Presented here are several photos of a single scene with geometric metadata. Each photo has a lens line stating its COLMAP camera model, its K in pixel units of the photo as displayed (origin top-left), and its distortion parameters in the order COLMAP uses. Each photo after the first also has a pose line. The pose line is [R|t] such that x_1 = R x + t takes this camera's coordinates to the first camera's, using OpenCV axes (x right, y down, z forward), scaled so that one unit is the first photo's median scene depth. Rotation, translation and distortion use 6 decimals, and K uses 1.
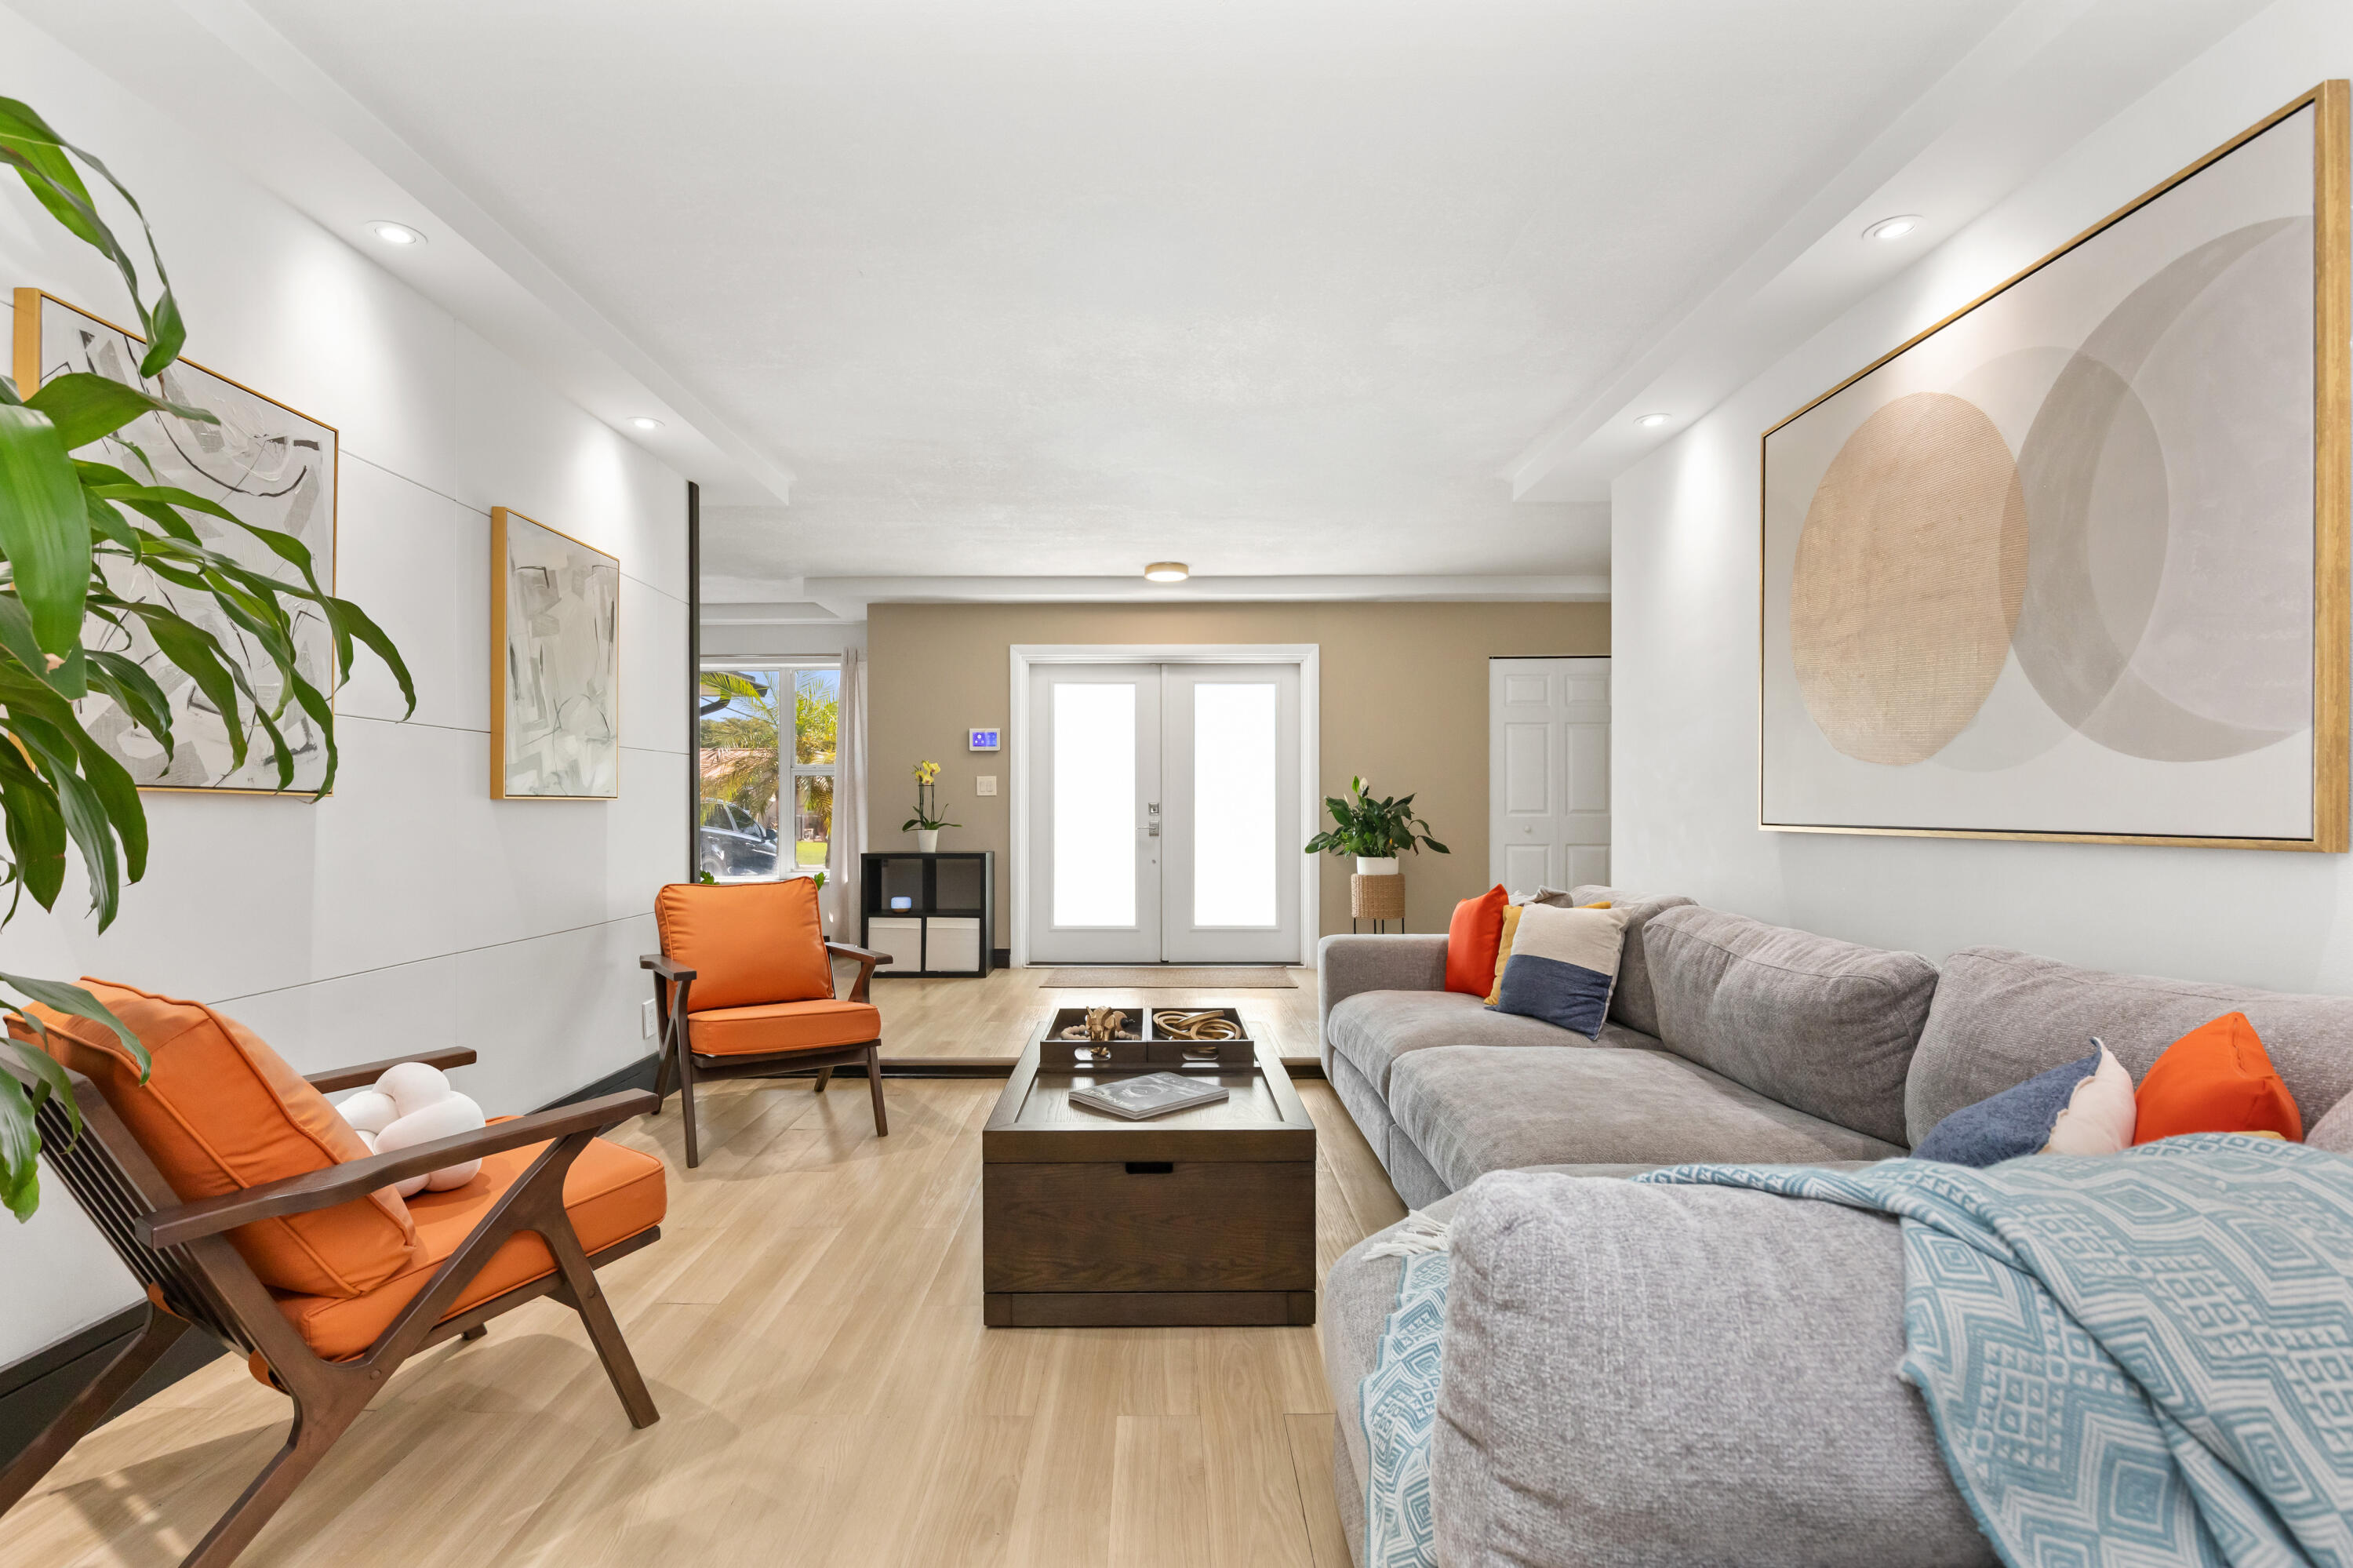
lens RADIAL K [[1132.4, 0, 1121.3], [0, 1132.4, 806.5], [0, 0, 1]] dist [-0.000212, -0.001964]
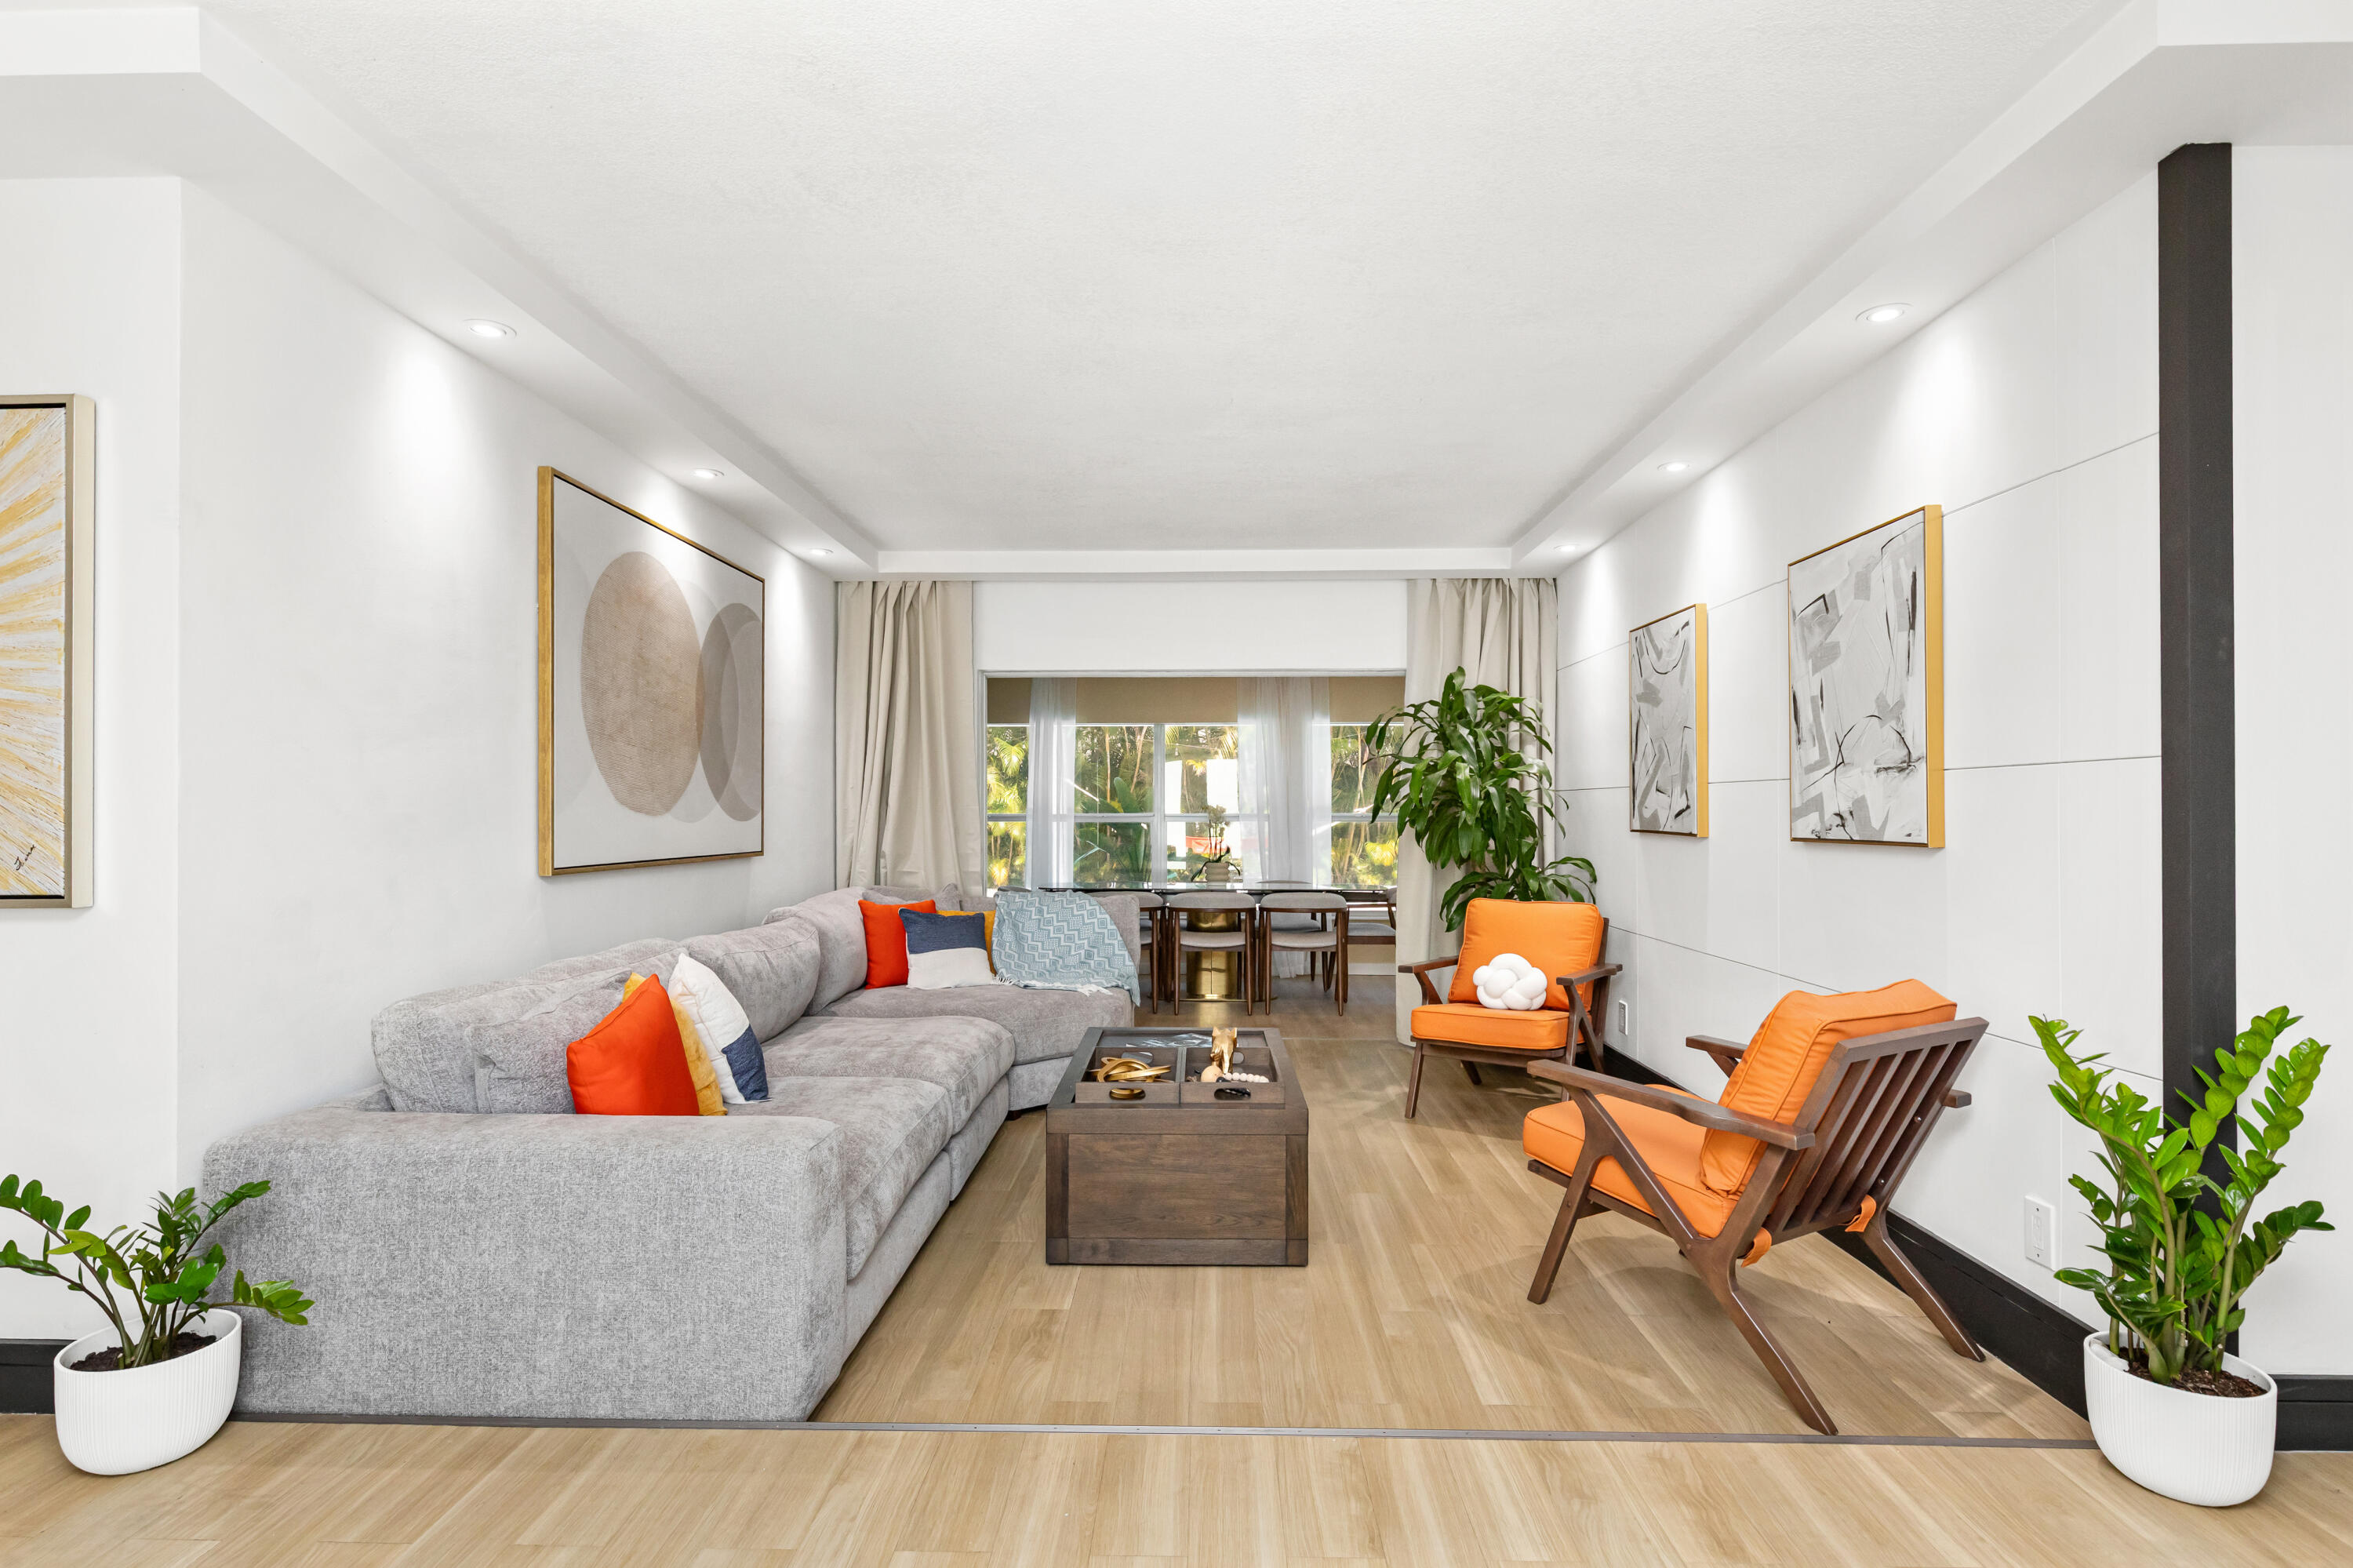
lens RADIAL K [[1132.4, 0, 1219.4], [0, 1132.4, 803.4], [0, 0, 1]] dist [-0.000212, -0.001964]
pose [[-0.999512, 0.002259, -0.031145, 0.026133], [0.002368, 0.999991, -0.003450, -0.054821], [0.031137, -0.003522, -0.999509, 2.819378]]
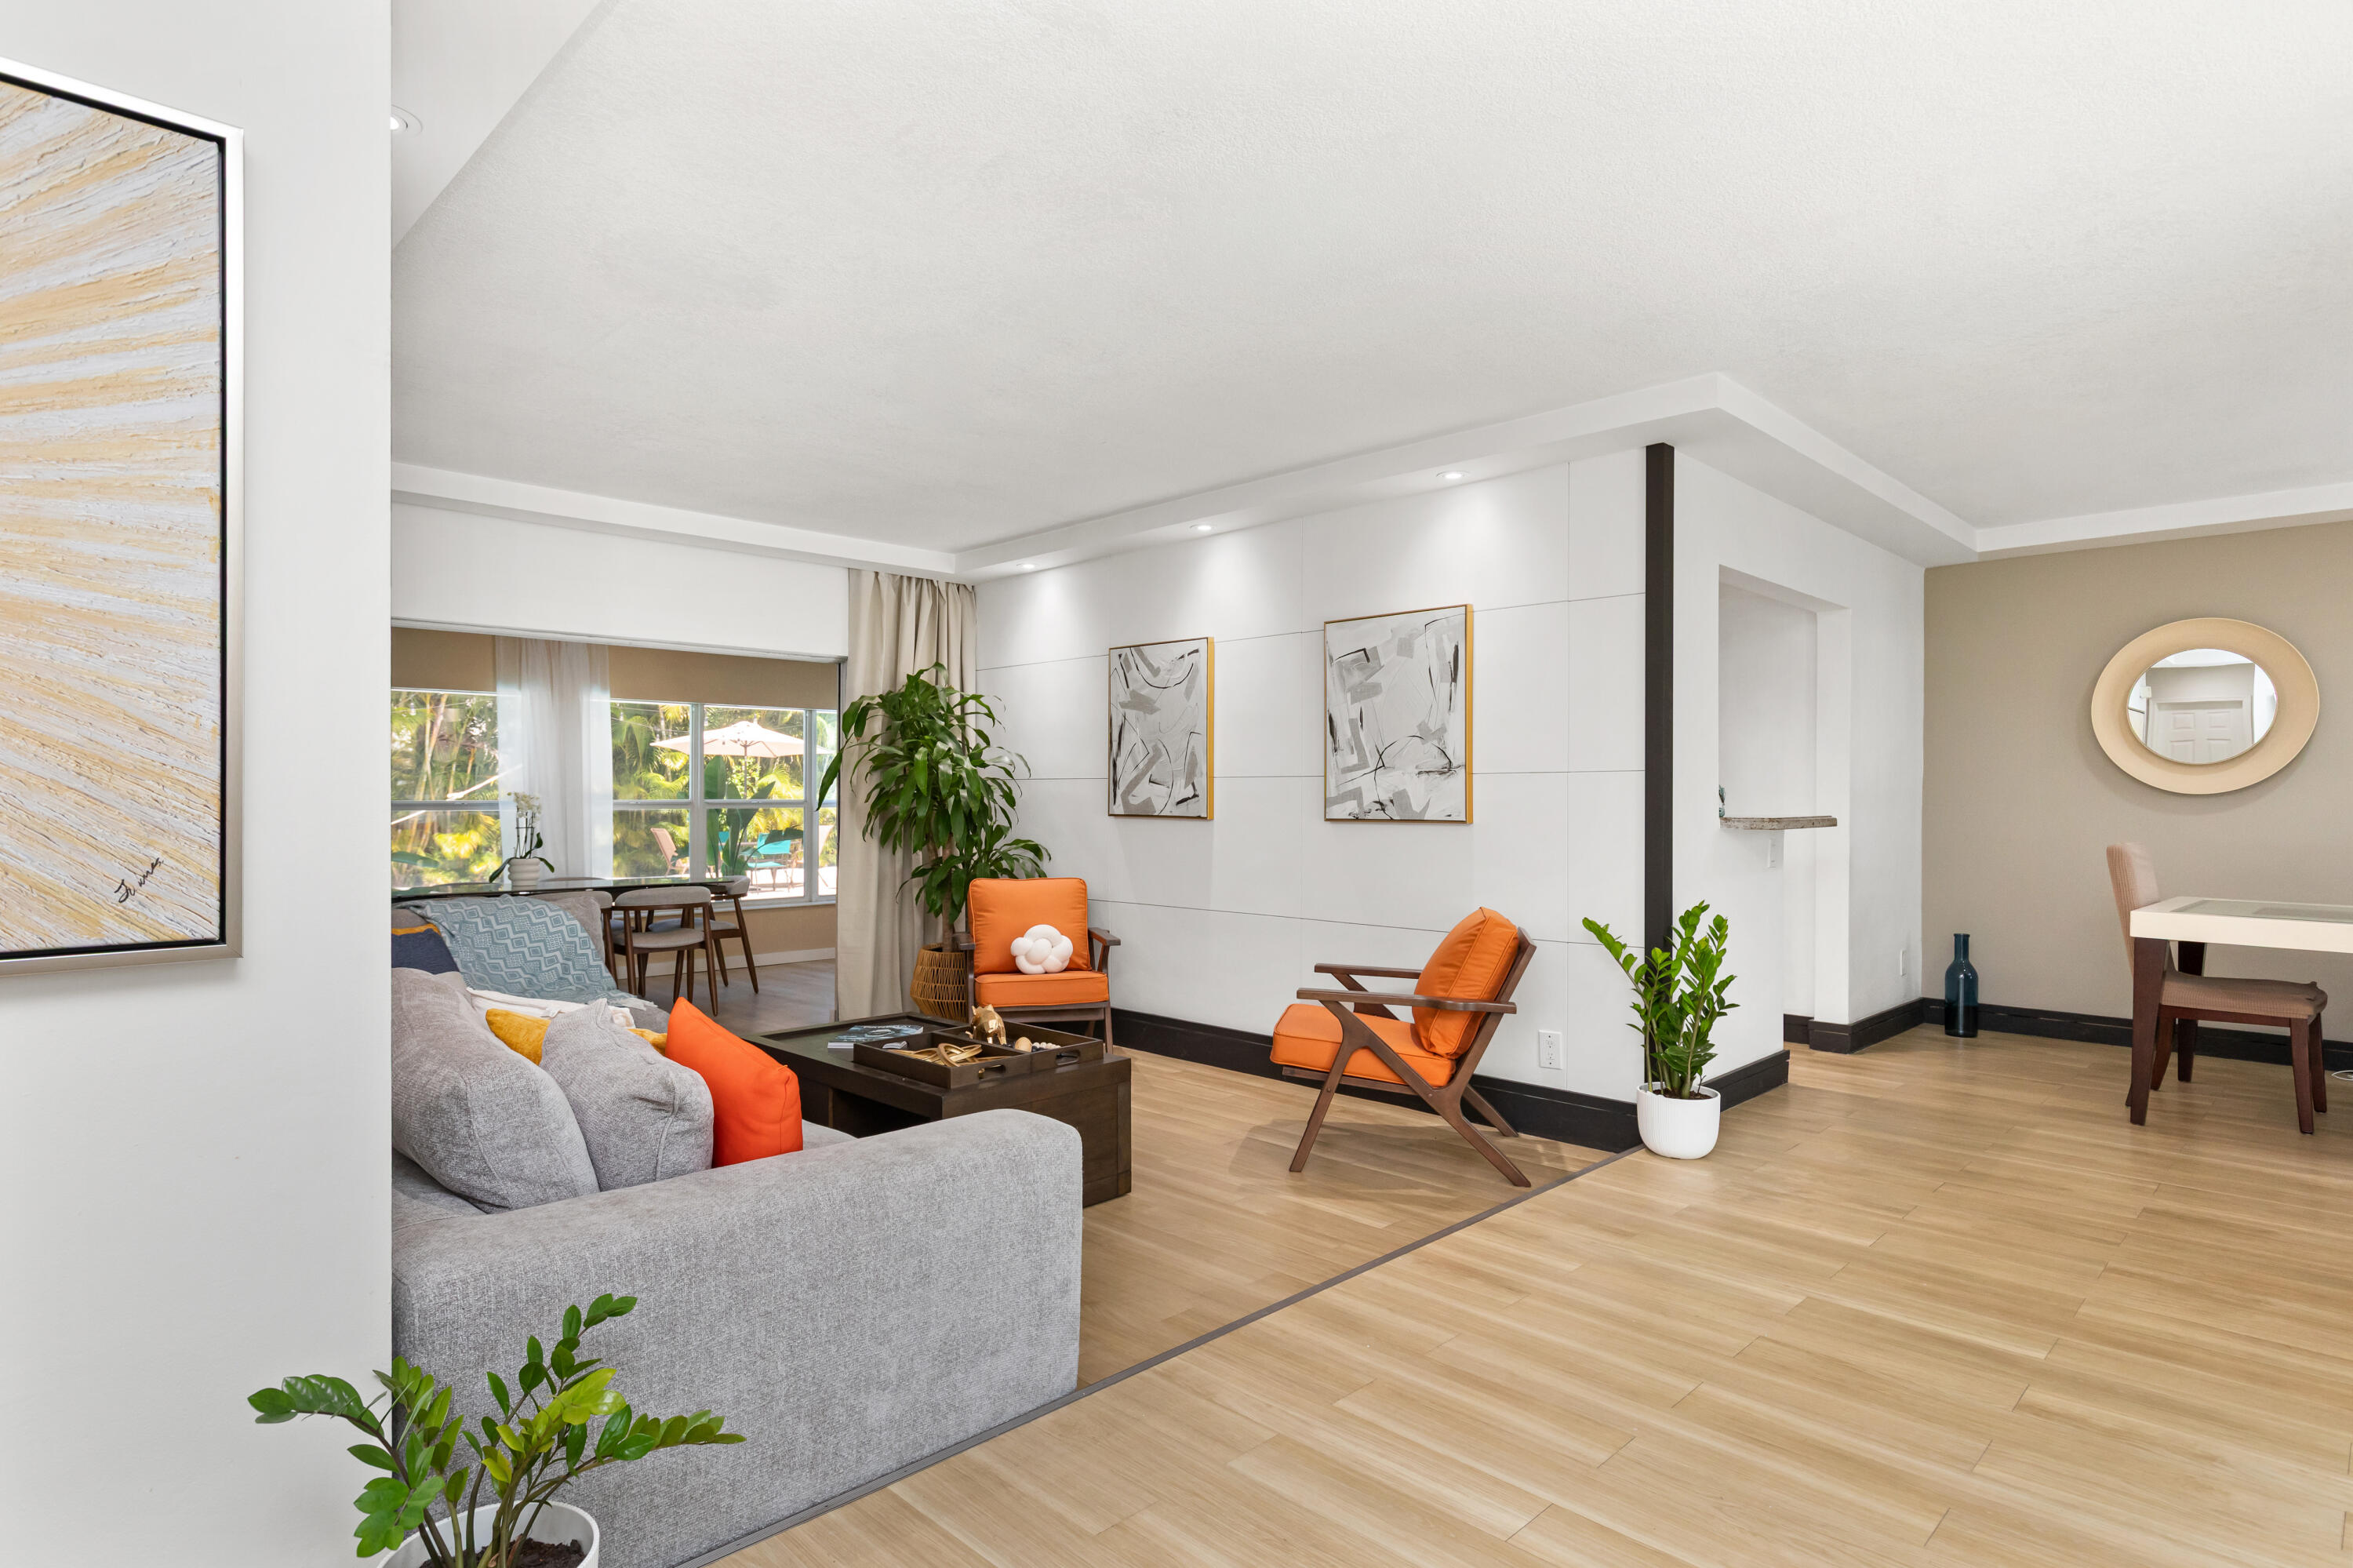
lens RADIAL K [[1171.1, 0, 1148.1], [0, 1171.1, 796.7], [0, 0, 1]] dist [0.000282, -0.000018]
pose [[-0.700907, 0.000510, -0.713252, 0.962624], [-0.002645, 0.999991, 0.003314, -0.059484], [0.713247, 0.004209, -0.700900, 2.628271]]
